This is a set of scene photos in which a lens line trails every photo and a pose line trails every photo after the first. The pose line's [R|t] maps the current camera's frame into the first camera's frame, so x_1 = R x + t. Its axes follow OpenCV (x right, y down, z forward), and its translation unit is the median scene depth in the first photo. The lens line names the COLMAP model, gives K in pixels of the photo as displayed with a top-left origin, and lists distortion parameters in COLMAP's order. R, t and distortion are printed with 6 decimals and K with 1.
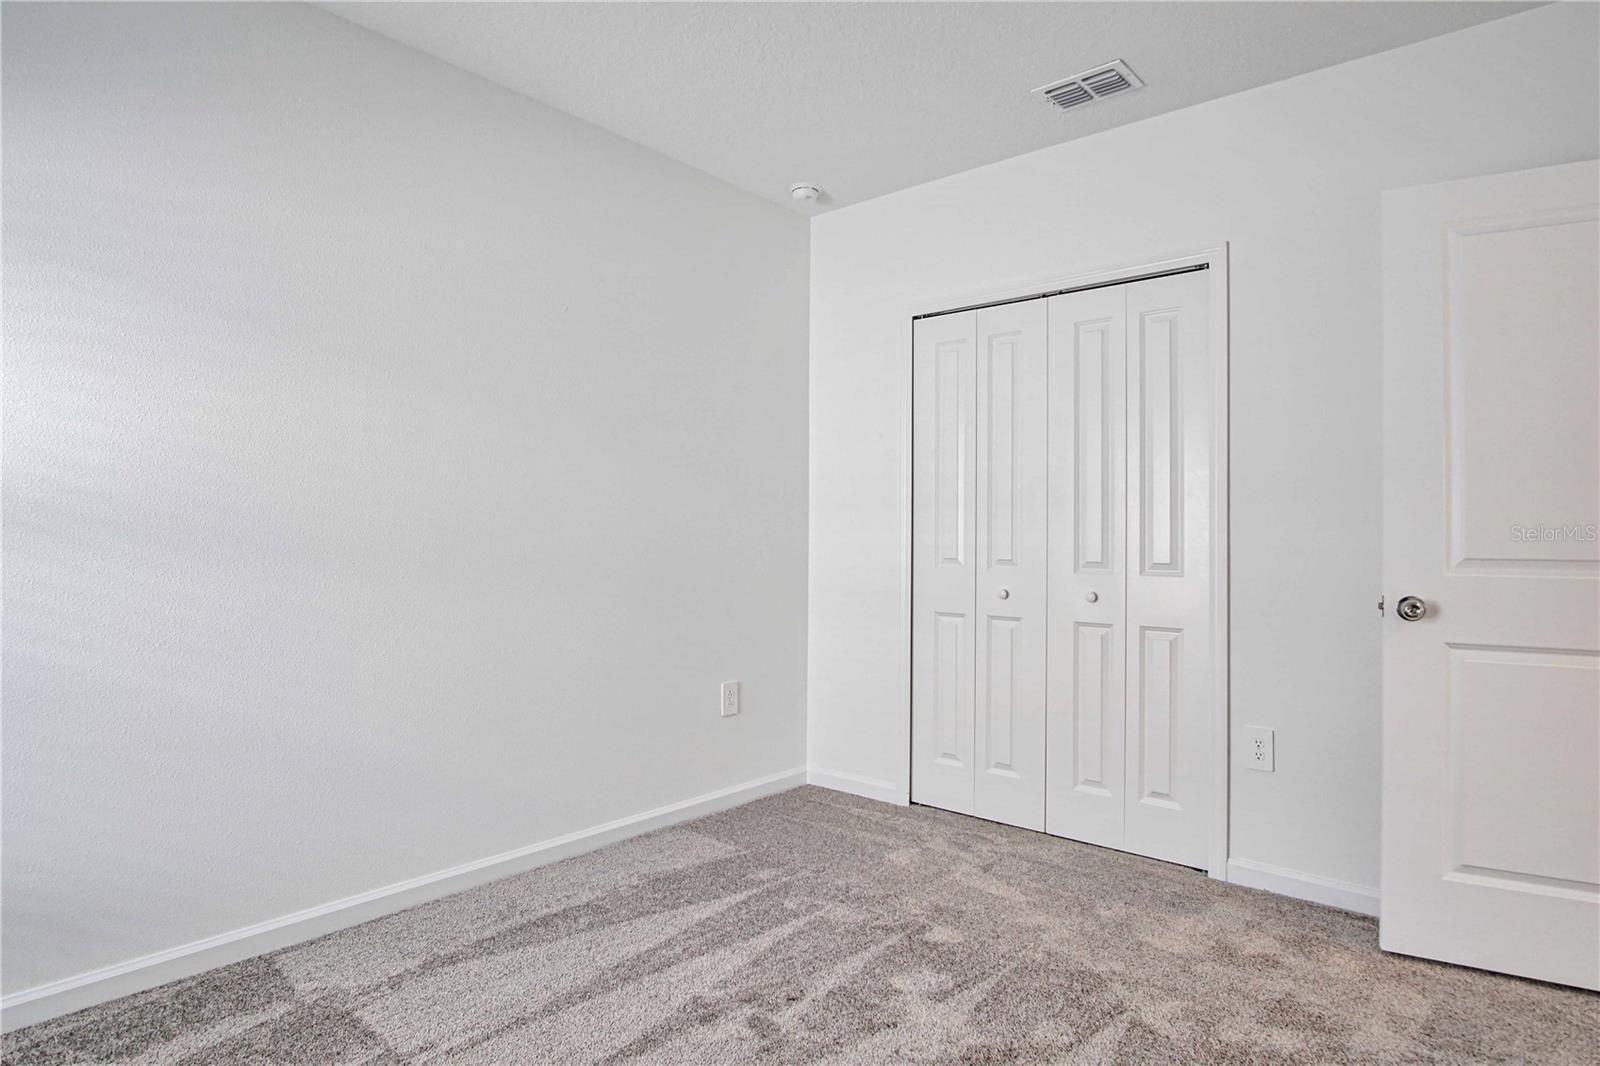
lens RADIAL K [[890.7, 0, 819.0], [0, 890.7, 524.2], [0, 0, 1]] dist [-0.046861, 0.015789]
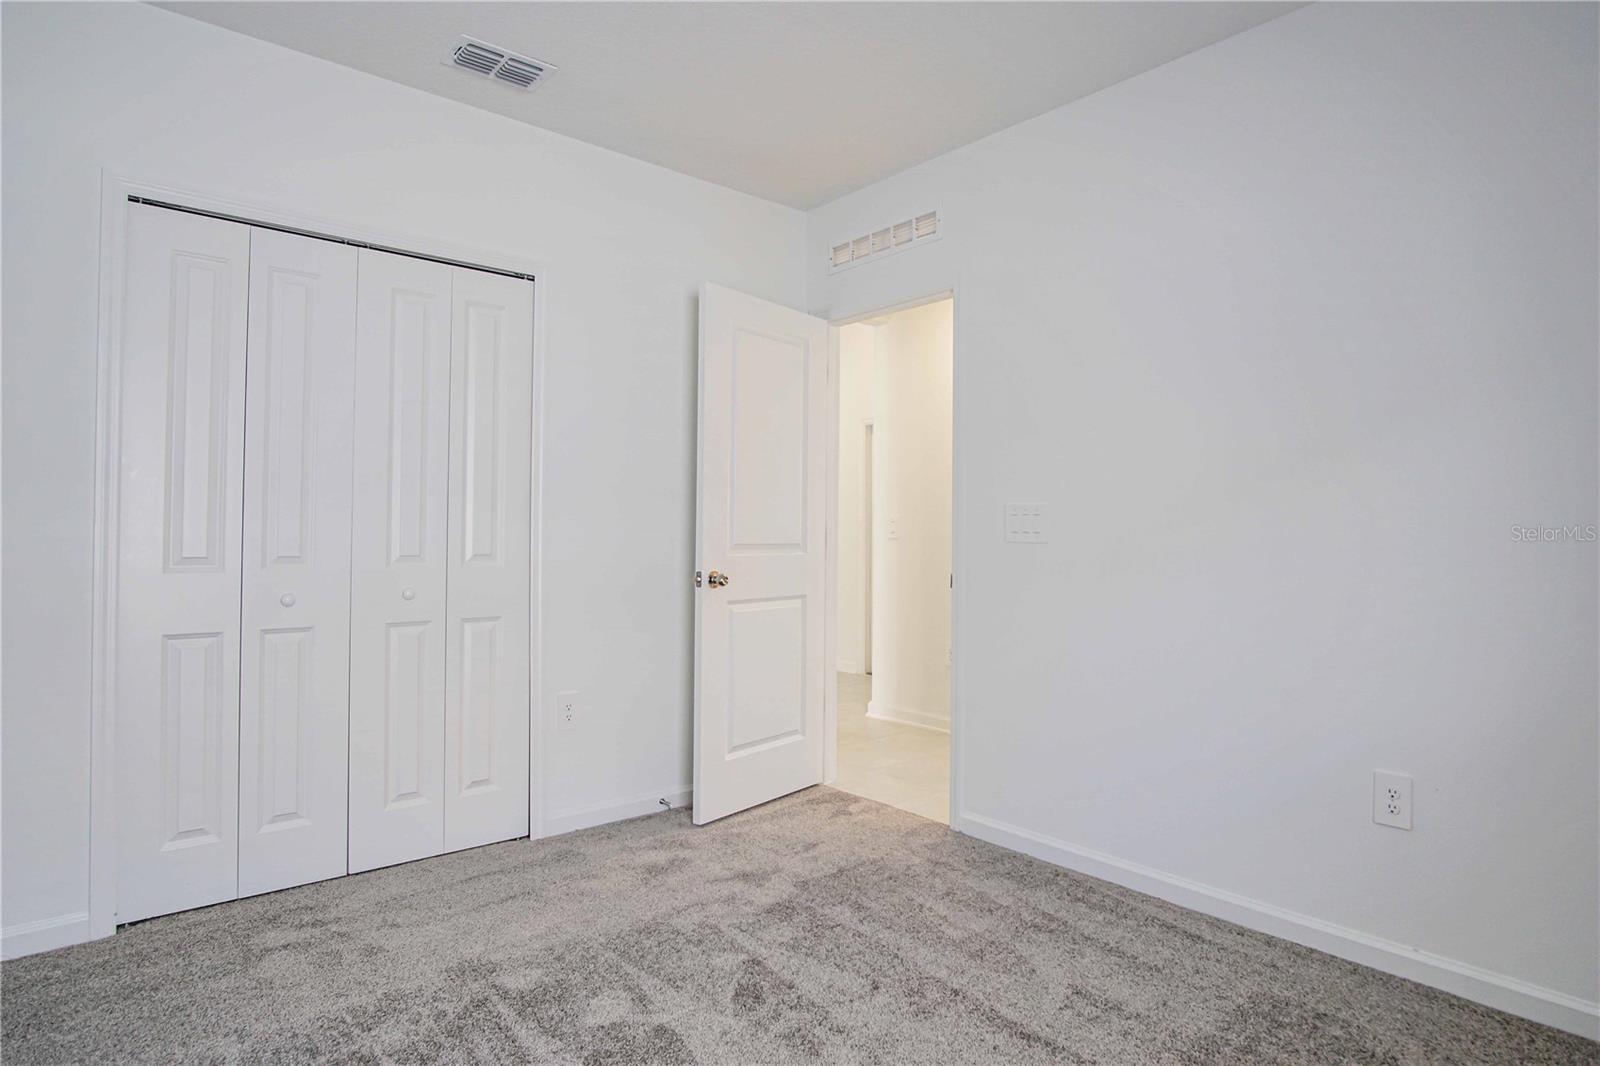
lens RADIAL K [[890.7, 0, 819.0], [0, 890.7, 524.2], [0, 0, 1]] dist [-0.046861, 0.015789]
pose [[0.133332, 0.003583, 0.991065, -0.532861], [-0.020588, 0.999788, -0.000845, 0.002507], [-0.990858, -0.020291, 0.133378, 0.453851]]
